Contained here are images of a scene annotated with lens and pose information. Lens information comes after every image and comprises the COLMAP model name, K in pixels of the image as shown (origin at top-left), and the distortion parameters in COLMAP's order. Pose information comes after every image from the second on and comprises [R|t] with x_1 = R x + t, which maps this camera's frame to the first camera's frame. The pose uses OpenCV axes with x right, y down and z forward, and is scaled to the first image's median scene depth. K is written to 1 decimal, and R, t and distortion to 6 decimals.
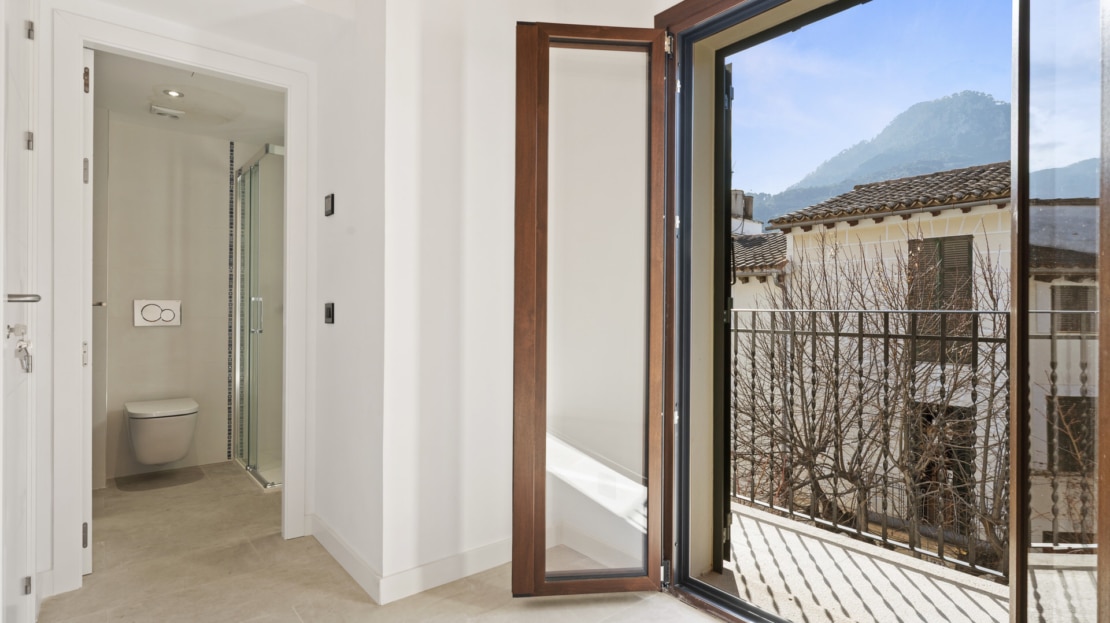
lens RADIAL K [[541.1, 0, 533.4], [0, 541.1, 310.3], [0, 0, 1]] dist [-0.000324, -0.000405]
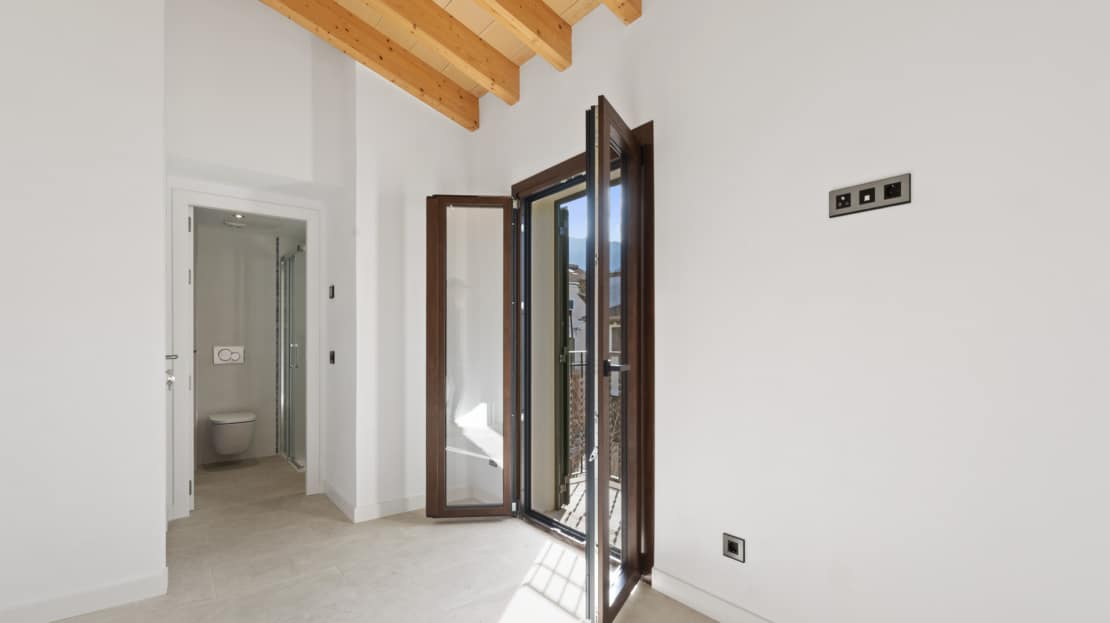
lens RADIAL K [[506.9, 0, 553.0], [0, 506.9, 338.5], [0, 0, 1]] dist [0.000087, 0.000026]
pose [[0.999509, -0.007259, -0.030490, 0.378538], [0.007185, 0.999971, -0.002523, -0.047144], [0.030508, 0.002303, 0.999532, -0.579179]]
